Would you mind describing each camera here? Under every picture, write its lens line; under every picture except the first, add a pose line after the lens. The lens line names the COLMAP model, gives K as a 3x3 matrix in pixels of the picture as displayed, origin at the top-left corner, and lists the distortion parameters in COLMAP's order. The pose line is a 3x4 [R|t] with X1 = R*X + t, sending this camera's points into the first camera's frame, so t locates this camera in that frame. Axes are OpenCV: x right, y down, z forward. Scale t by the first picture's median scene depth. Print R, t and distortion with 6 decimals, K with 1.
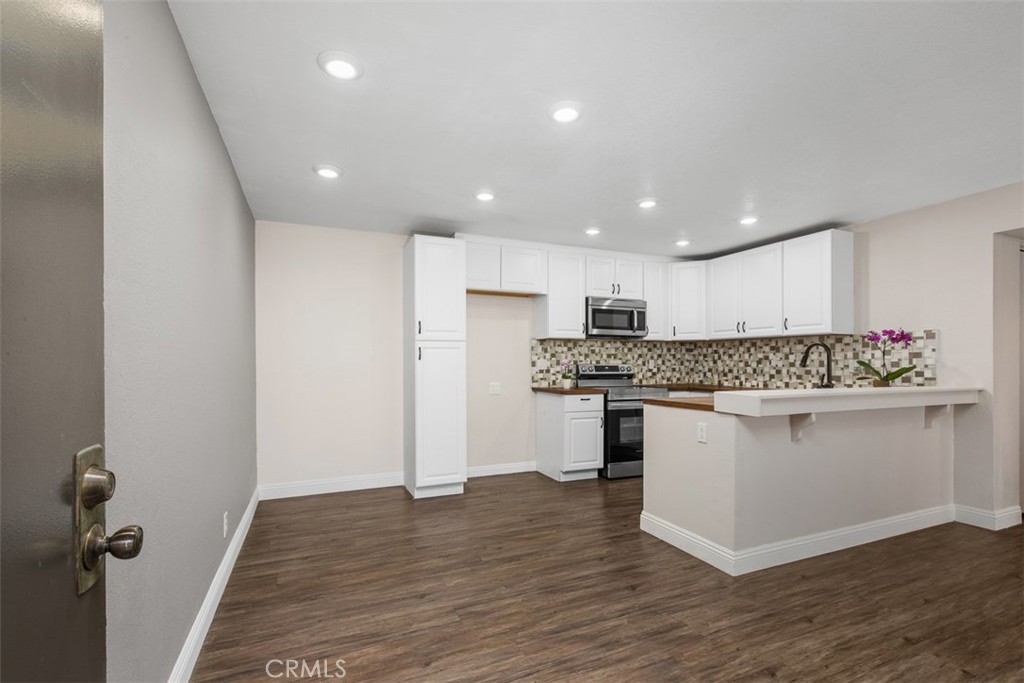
lens RADIAL K [[470.4, 0, 495.5], [0, 470.4, 361.1], [0, 0, 1]] dist [0.001868, -0.000186]
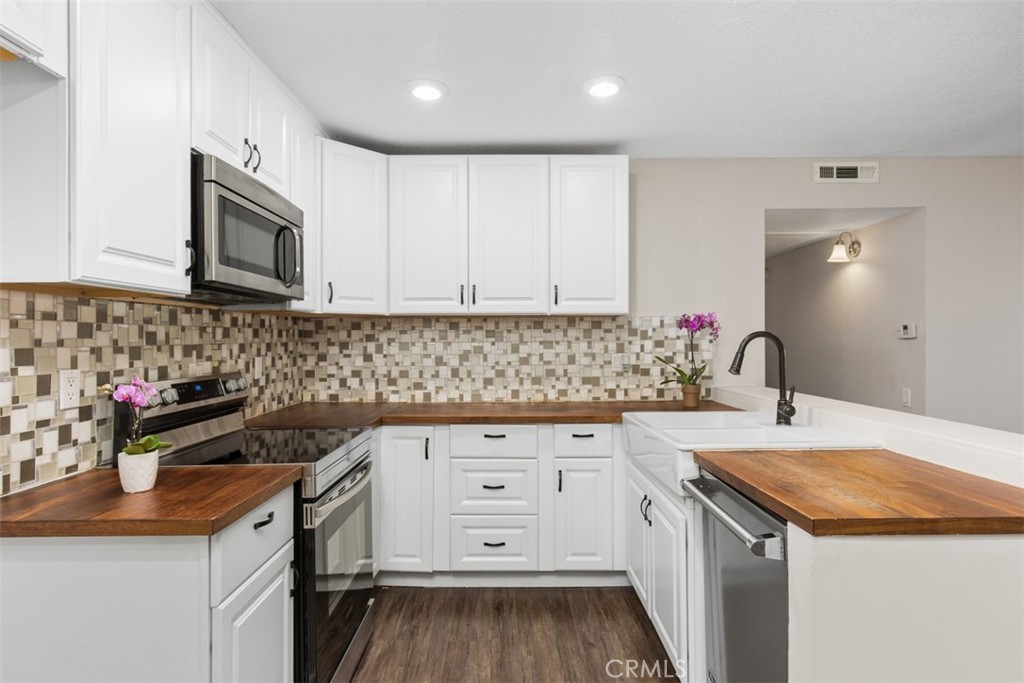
lens RADIAL K [[552.3, 0, 501.0], [0, 552.3, 334.4], [0, 0, 1]] dist [0.000524, -0.001439]
pose [[0.366789, 0.003694, 0.930297, -0.051757], [0.002776, 0.999983, -0.005065, -0.022721], [-0.930300, 0.004440, 0.366772, 0.719165]]
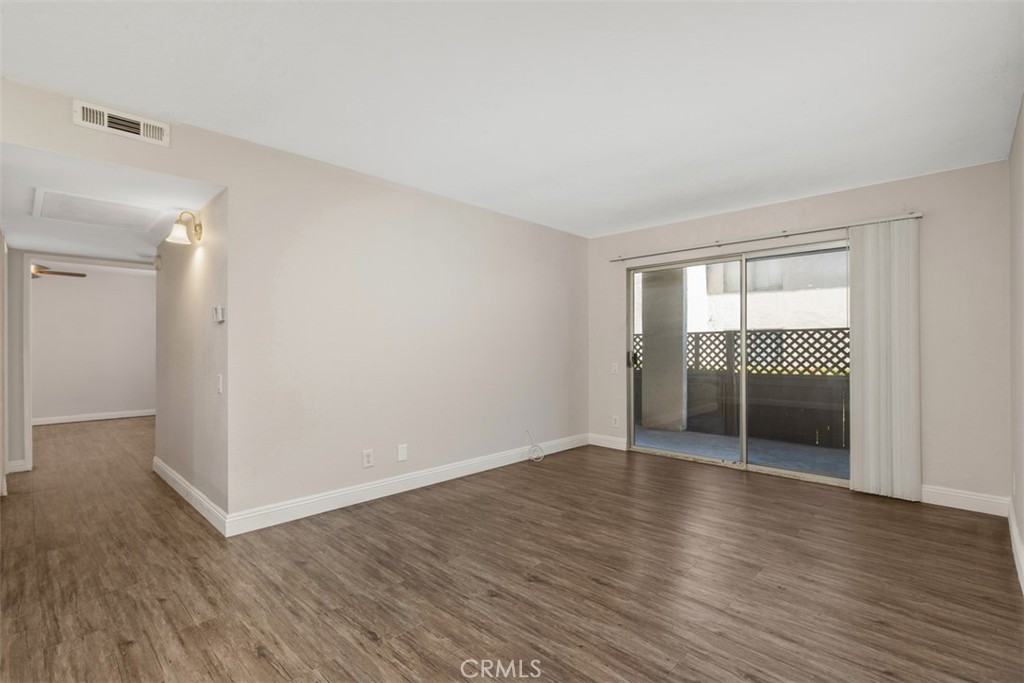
lens RADIAL K [[469.2, 0, 501.3], [0, 469.2, 342.1], [0, 0, 1]] dist [0.002148, 0.000244]
pose [[-0.403216, 0.003547, 0.915098, 0.128837], [0.003068, 0.999992, -0.002524, 0.005690], [-0.915100, 0.001789, -0.403224, 0.408760]]
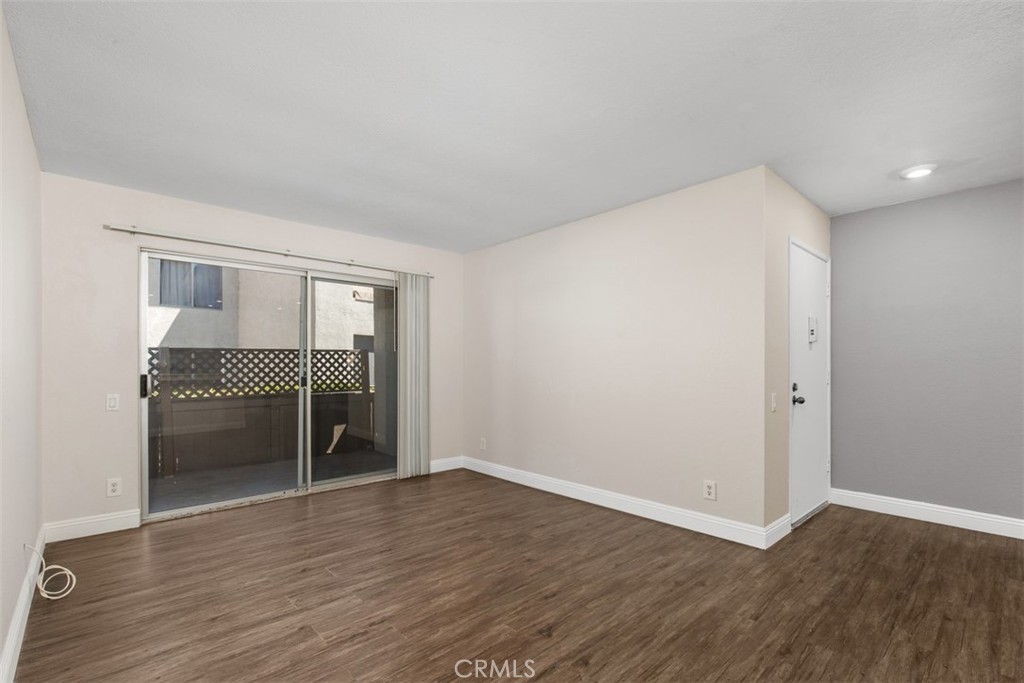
lens RADIAL K [[469.0, 0, 512.0], [0, 469.0, 341.5], [0, 0, 1]] dist [-0.002036, -0.000176]
pose [[-0.936852, -0.017416, -0.349292, 0.736823], [-0.000422, 0.998815, -0.048668, 0.010639], [0.349726, -0.045448, -0.935749, 0.574996]]
